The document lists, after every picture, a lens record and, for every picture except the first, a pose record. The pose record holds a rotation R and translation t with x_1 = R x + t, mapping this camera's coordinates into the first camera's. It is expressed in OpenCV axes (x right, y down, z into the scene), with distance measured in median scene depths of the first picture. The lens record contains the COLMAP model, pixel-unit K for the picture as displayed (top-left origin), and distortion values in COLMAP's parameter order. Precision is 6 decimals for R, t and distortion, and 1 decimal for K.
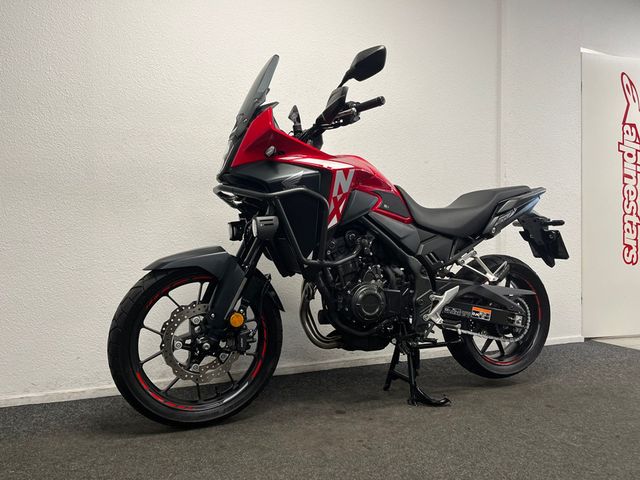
lens RADIAL K [[485.9, 0, 320.0], [0, 485.9, 240.0], [0, 0, 1]] dist [0.002246, -0.004353]
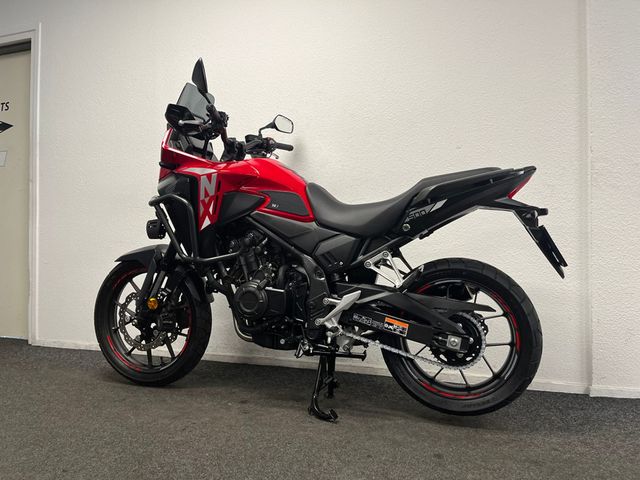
lens RADIAL K [[485.9, 0, 320.0], [0, 485.9, 240.0], [0, 0, 1]] dist [0.002246, -0.004353]
pose [[0.764691, 0.005086, -0.644376, 0.822457], [0.004643, 0.999899, 0.013401, -0.010557], [0.644380, -0.013239, 0.764591, 0.290446]]
